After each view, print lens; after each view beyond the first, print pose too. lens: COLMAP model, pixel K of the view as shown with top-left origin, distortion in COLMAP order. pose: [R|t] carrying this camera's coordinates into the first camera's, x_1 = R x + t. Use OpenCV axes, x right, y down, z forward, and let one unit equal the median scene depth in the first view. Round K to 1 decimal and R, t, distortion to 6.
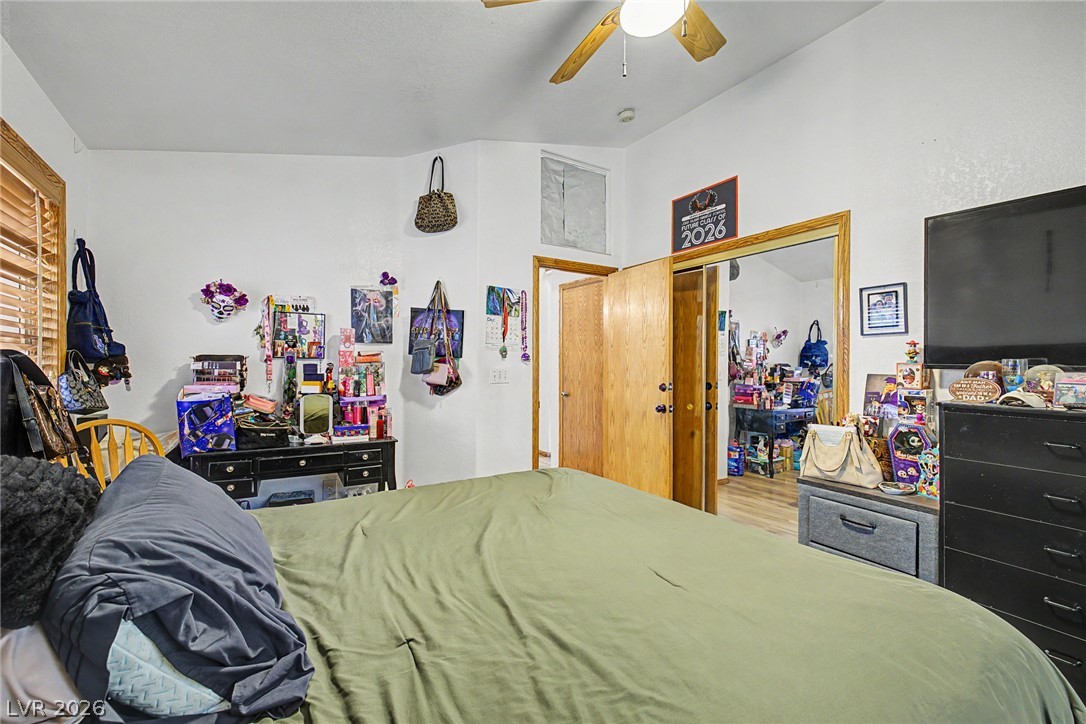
lens RADIAL K [[464.3, 0, 539.9], [0, 464.3, 359.0], [0, 0, 1]] dist [0.006680, 0.000164]
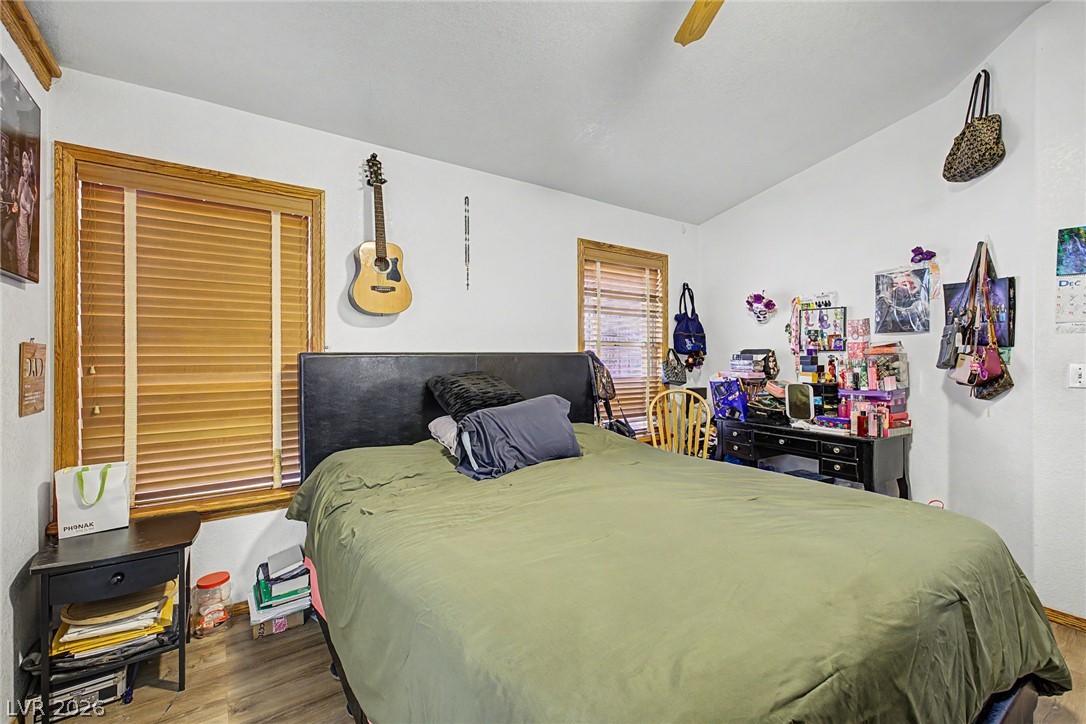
lens RADIAL K [[464.3, 0, 539.9], [0, 464.3, 359.0], [0, 0, 1]] dist [0.006680, 0.000164]
pose [[0.041372, 0.002770, -0.999140, 0.546400], [0.008434, 0.999960, 0.003121, 0.008517], [0.999108, -0.008556, 0.041347, 0.313533]]
